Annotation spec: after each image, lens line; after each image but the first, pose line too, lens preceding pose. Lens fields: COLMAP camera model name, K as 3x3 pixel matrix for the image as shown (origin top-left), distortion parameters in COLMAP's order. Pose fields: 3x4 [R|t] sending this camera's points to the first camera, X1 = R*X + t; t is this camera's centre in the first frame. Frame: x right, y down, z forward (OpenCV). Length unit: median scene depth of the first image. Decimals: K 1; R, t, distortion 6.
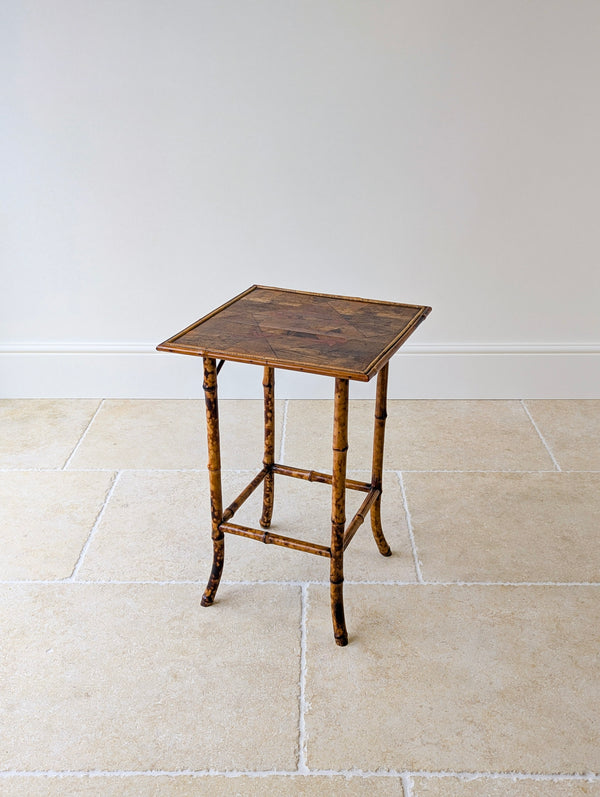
lens RADIAL K [[872.3, 0, 308.6], [0, 872.3, 388.5], [0, 0, 1]] dist [0.029055, 0.000000]
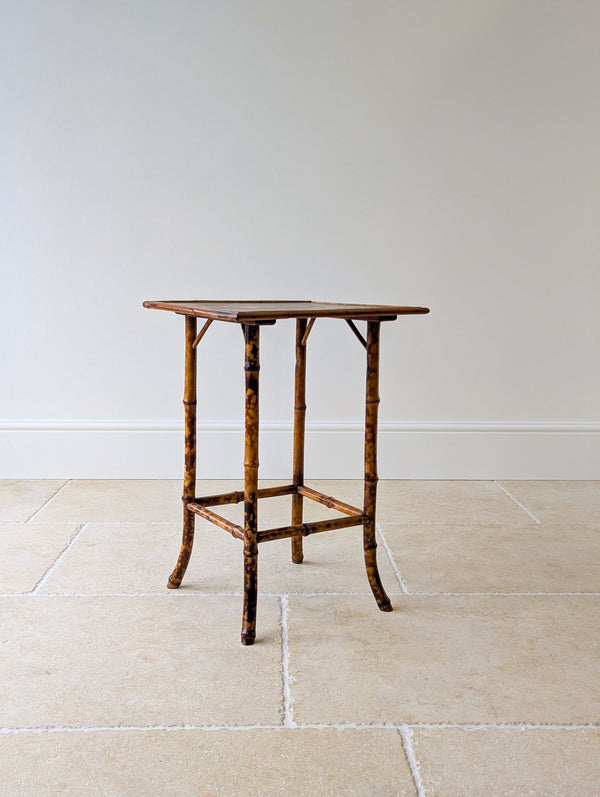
lens RADIAL K [[872.3, 0, 304.0], [0, 872.3, 390.4], [0, 0, 1]] dist [0.029055, 0.000000]
pose [[0.999023, 0.005019, 0.043903, -0.026145], [0.007150, 0.962078, -0.272682, 0.282307], [-0.043607, 0.272729, 0.961102, 0.035665]]
